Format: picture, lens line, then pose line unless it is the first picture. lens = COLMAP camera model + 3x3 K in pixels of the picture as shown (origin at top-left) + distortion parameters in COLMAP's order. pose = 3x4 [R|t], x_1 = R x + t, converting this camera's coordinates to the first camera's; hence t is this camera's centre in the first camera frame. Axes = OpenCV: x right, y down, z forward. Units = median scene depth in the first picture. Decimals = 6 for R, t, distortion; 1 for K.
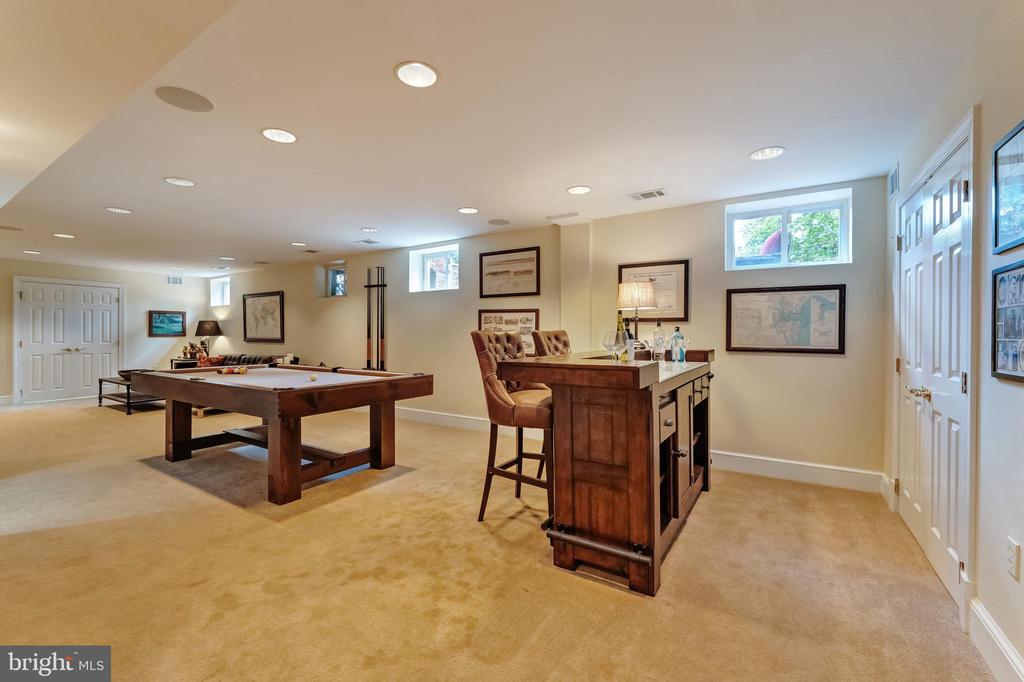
lens RADIAL K [[446.3, 0, 519.1], [0, 446.3, 336.4], [0, 0, 1]] dist [-0.000703, -0.000126]
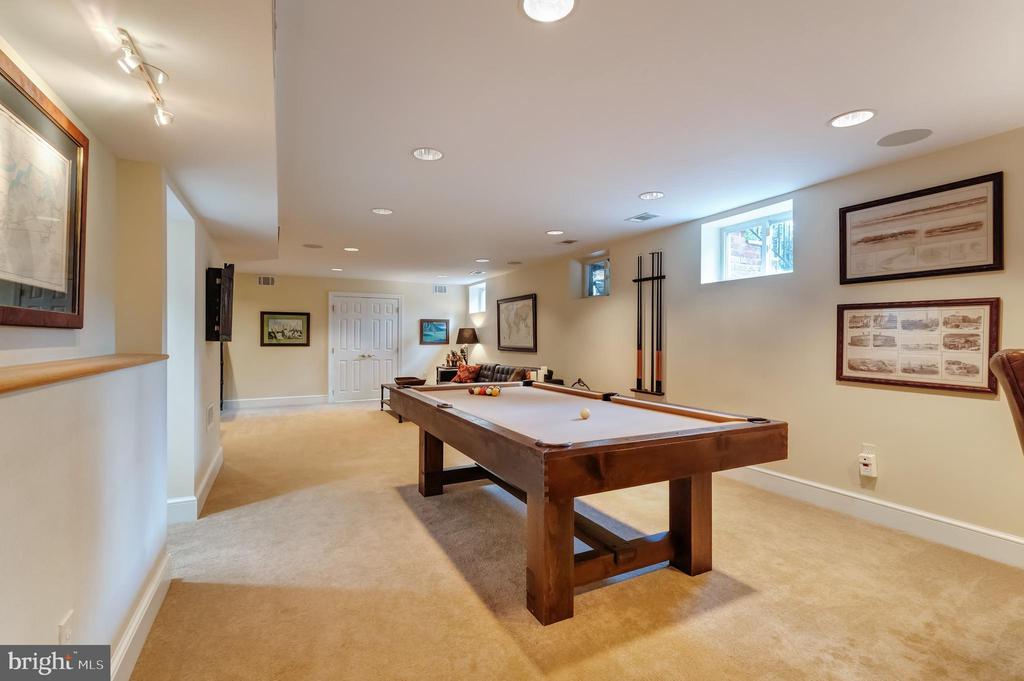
lens RADIAL K [[446.3, 0, 511.9], [0, 446.3, 338.7], [0, 0, 1]] dist [-0.000703, -0.000126]
pose [[0.865689, -0.000224, -0.500582, -0.168195], [-0.002082, 0.999990, -0.004048, -0.012032], [0.500578, 0.004546, 0.865679, 0.279851]]
